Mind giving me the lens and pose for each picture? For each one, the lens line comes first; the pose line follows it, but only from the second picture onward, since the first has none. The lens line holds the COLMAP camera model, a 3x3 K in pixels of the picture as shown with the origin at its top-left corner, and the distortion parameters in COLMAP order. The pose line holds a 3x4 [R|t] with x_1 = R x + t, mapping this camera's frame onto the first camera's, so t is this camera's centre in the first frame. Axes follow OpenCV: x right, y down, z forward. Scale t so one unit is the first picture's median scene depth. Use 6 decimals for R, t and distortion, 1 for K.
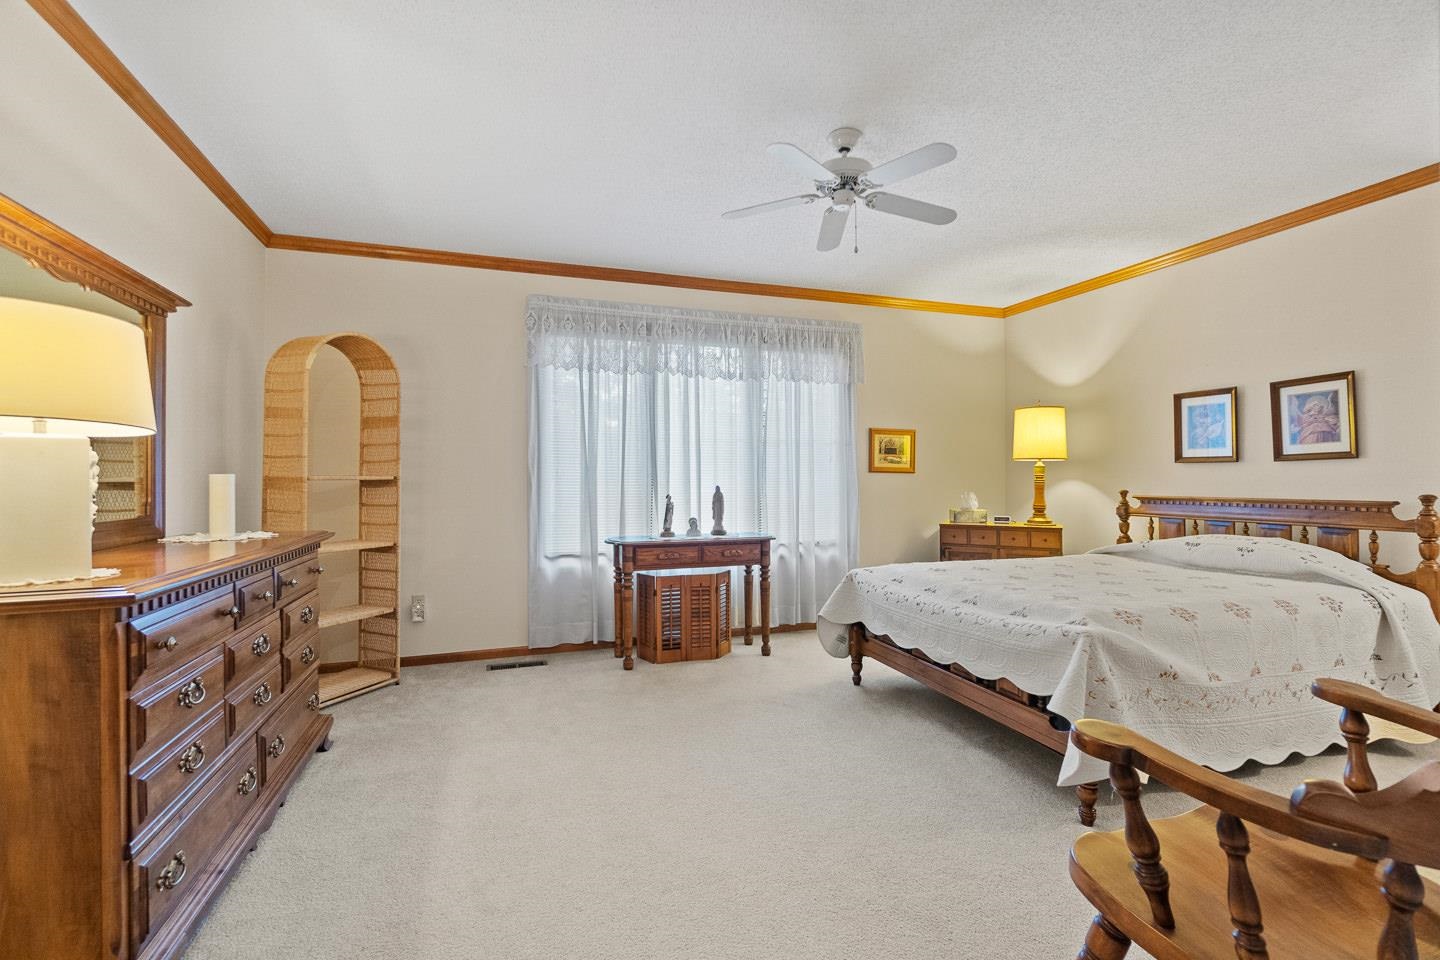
lens RADIAL K [[620.2, 0, 717.0], [0, 620.2, 474.4], [0, 0, 1]] dist [-0.000669, 0.000003]
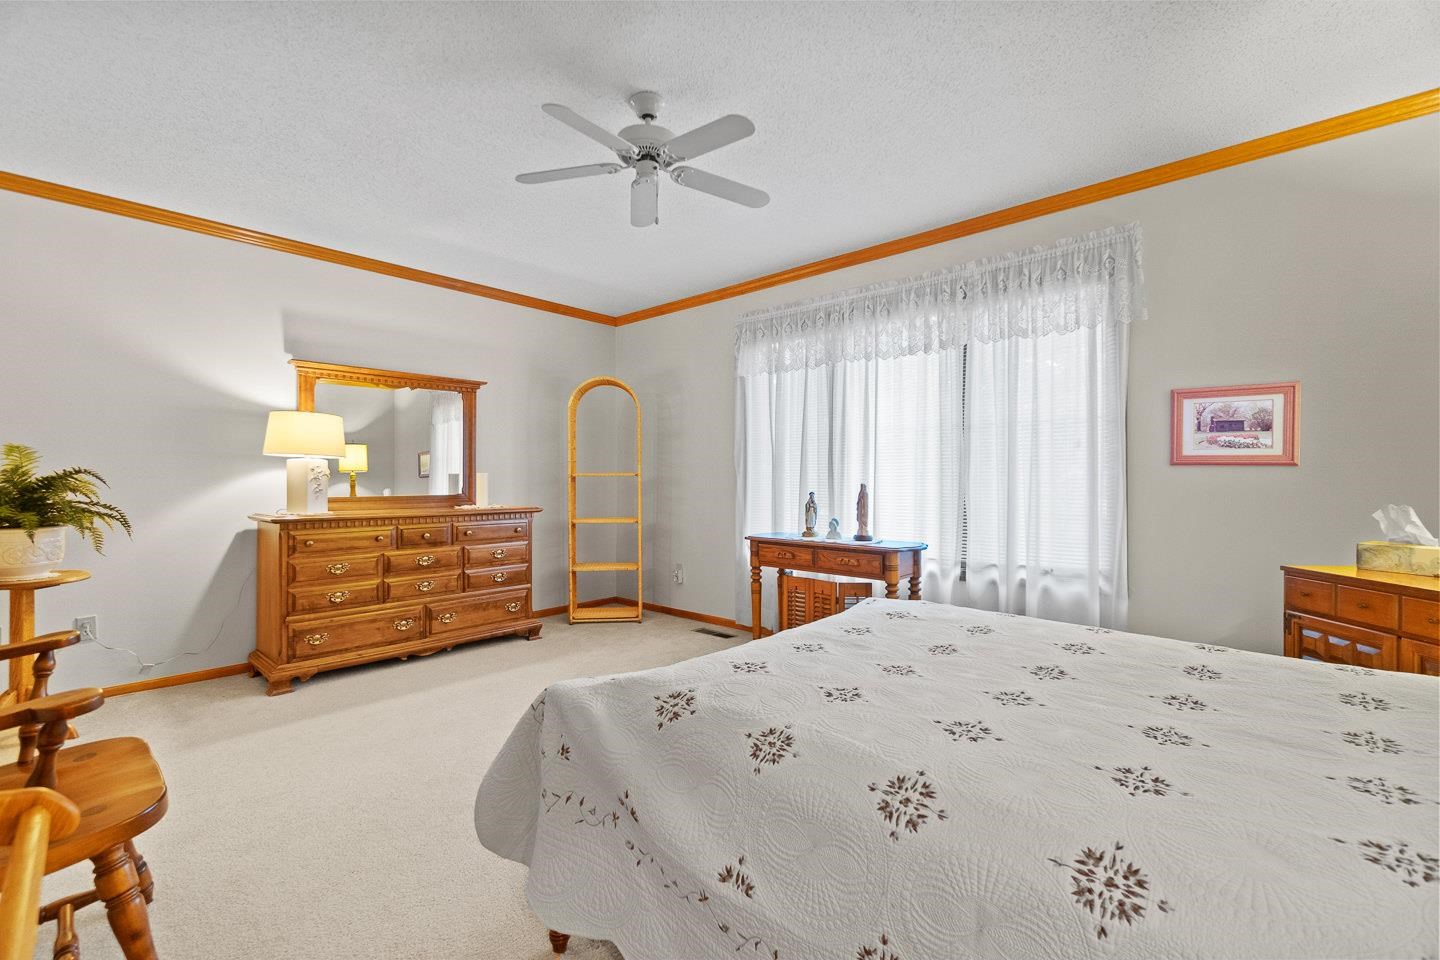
lens RADIAL K [[620.2, 0, 717.0], [0, 620.2, 474.4], [0, 0, 1]] dist [-0.000669, 0.000003]
pose [[0.479637, 0.000342, -0.877467, 0.716203], [0.006179, 0.999974, 0.003767, 0.000771], [0.877446, -0.007229, 0.479622, 0.438603]]
